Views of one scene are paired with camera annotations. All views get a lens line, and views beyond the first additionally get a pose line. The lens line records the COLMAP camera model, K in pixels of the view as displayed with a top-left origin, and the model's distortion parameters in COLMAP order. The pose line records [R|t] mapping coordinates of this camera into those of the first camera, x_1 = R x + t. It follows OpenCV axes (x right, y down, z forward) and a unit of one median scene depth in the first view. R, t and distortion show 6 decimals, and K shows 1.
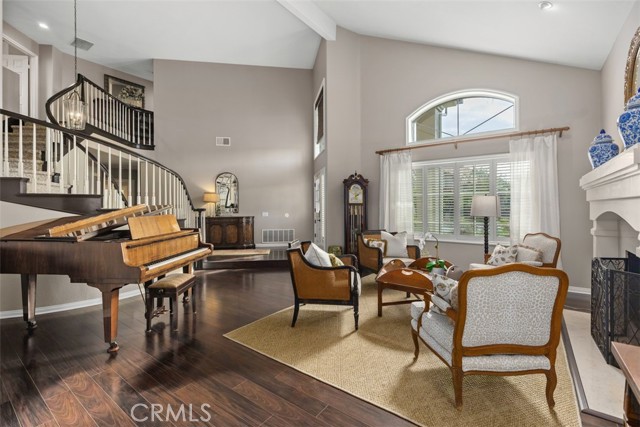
lens RADIAL K [[290.4, 0, 322.0], [0, 290.4, 217.0], [0, 0, 1]] dist [0.000824, -0.000029]
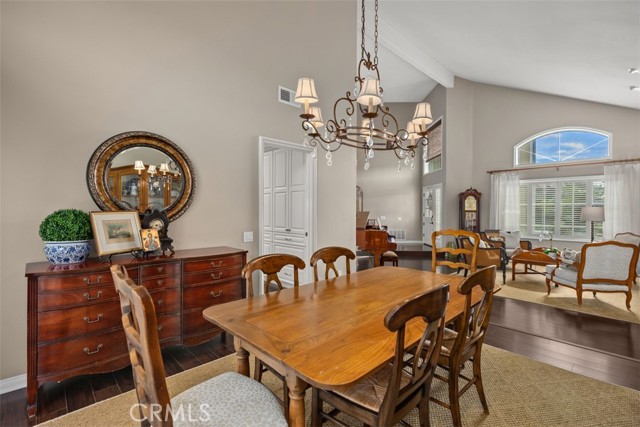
lens RADIAL K [[290.4, 0, 326.3], [0, 290.4, 221.8], [0, 0, 1]] dist [0.000824, -0.000029]
pose [[0.984841, 0.014419, -0.172861, -0.361530], [-0.013885, 0.999894, 0.004295, 0.010613], [0.172905, -0.001830, 0.984937, -0.516677]]
